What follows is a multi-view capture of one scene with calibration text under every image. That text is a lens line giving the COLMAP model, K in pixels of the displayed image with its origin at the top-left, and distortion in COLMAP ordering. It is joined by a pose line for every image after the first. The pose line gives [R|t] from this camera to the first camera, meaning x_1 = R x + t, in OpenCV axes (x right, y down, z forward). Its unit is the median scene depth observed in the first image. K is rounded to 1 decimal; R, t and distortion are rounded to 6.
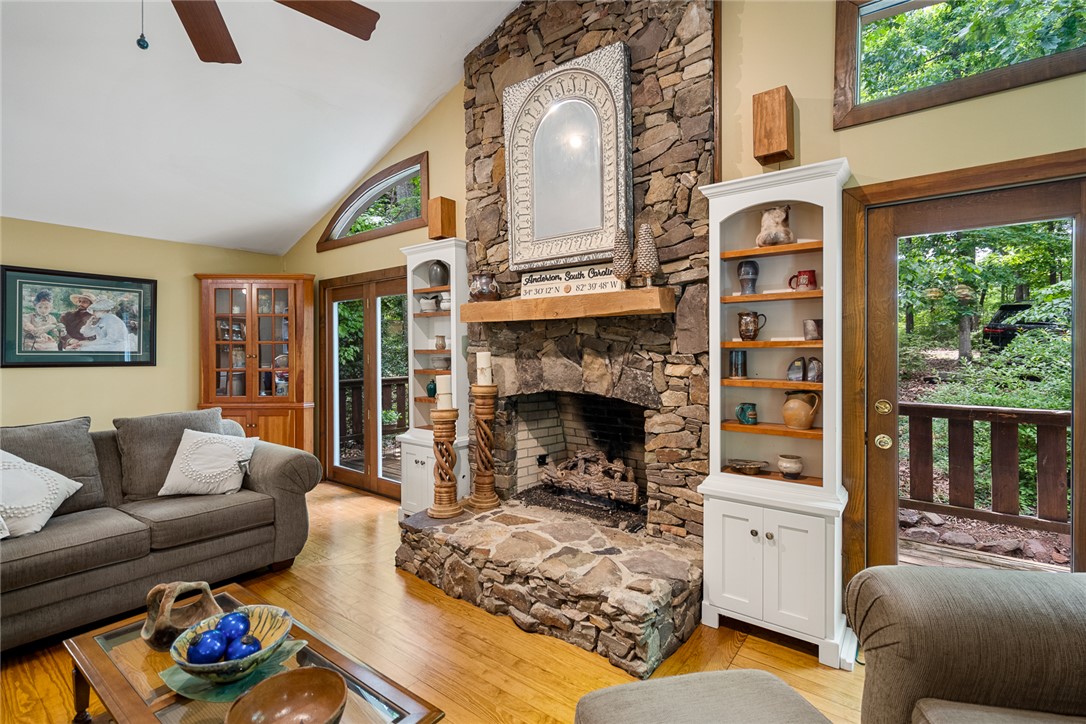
lens RADIAL K [[502.9, 0, 541.5], [0, 502.9, 348.5], [0, 0, 1]] dist [0.000449, 0.001763]
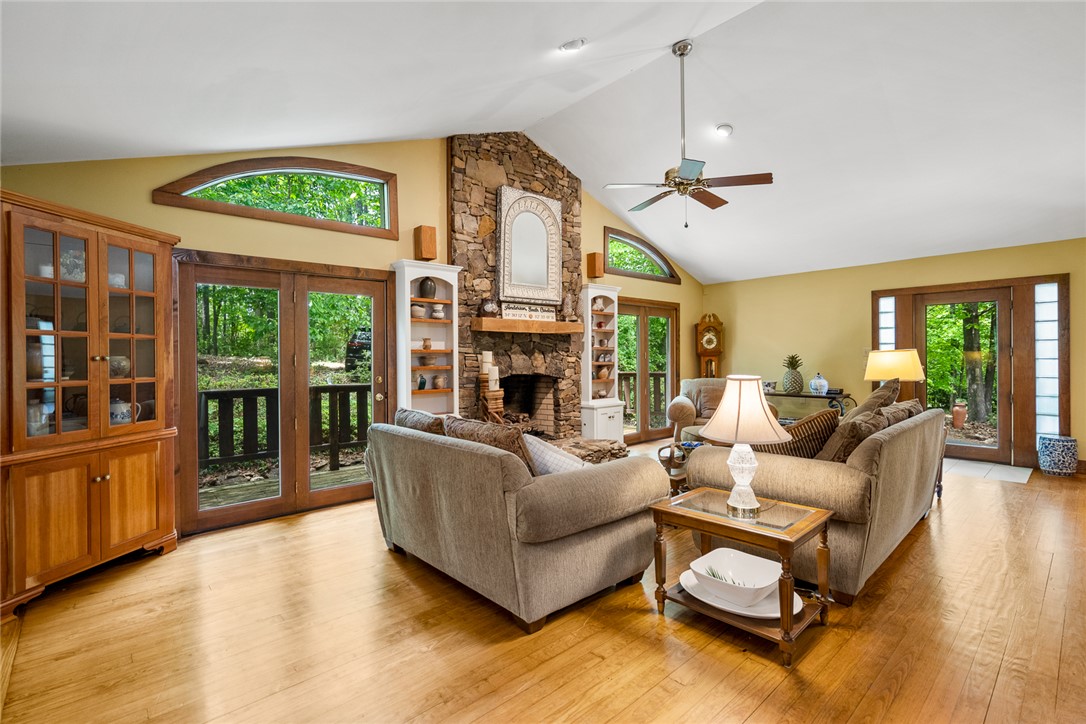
lens RADIAL K [[502.9, 0, 550.5], [0, 502.9, 357.0], [0, 0, 1]] dist [0.000449, 0.001763]
pose [[0.163684, 0.002911, 0.986509, -1.720966], [0.011155, 0.999926, -0.004801, 0.036622], [-0.986450, 0.011790, 0.163639, 0.641193]]
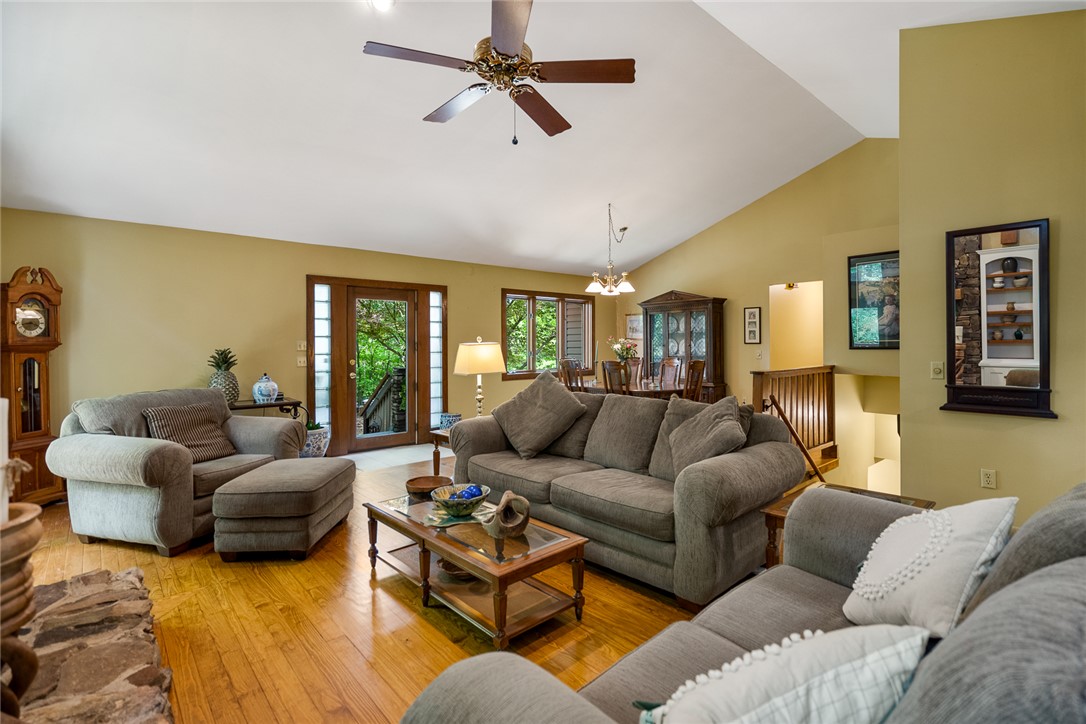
lens RADIAL K [[502.9, 0, 535.0], [0, 502.9, 342.5], [0, 0, 1]] dist [0.000449, 0.001763]
pose [[-0.981042, 0.010008, 0.193537, -0.561065], [0.009636, 0.999949, -0.002865, 0.021600], [-0.193556, -0.000946, -0.981089, 1.274932]]
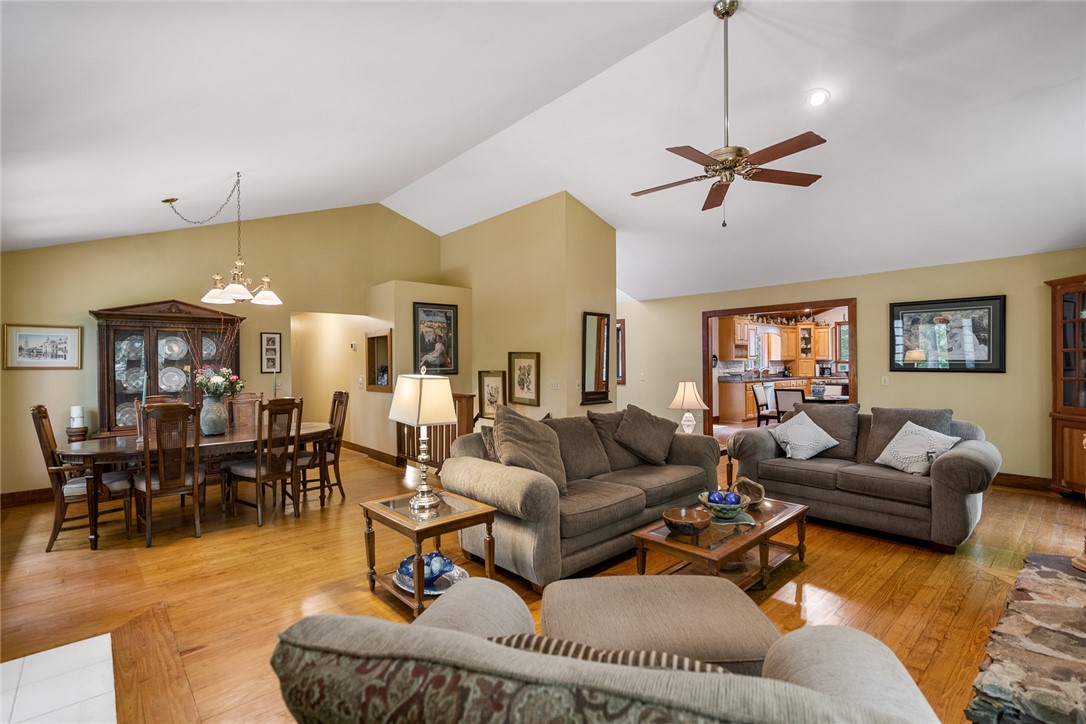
lens RADIAL K [[502.9, 0, 544.7], [0, 502.9, 363.5], [0, 0, 1]] dist [0.000449, 0.001763]
pose [[-0.169703, 0.008373, -0.985460, 0.763391], [0.014068, 0.999883, 0.006073, -0.011327], [0.985395, -0.012833, -0.169801, 0.299745]]
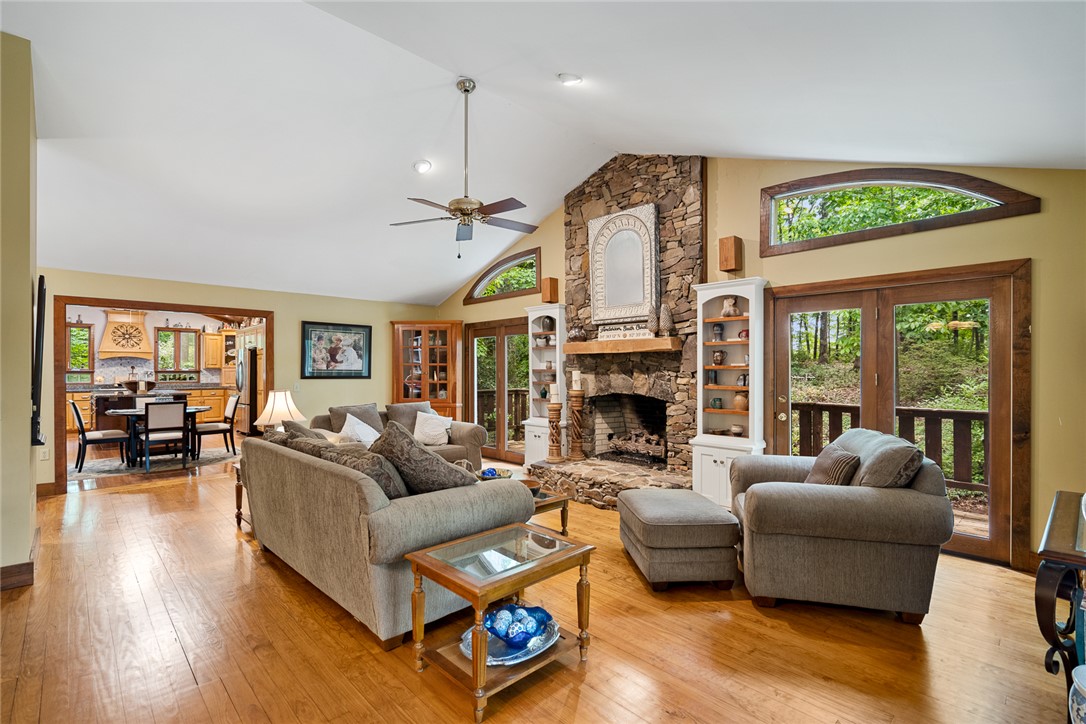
lens RADIAL K [[502.9, 0, 544.3], [0, 502.9, 370.6], [0, 0, 1]] dist [0.000449, 0.001763]
pose [[0.989613, 0.003379, -0.143718, 0.027188], [-0.002657, 0.999983, 0.005212, -0.003085], [0.143733, -0.004776, 0.989605, -0.806614]]
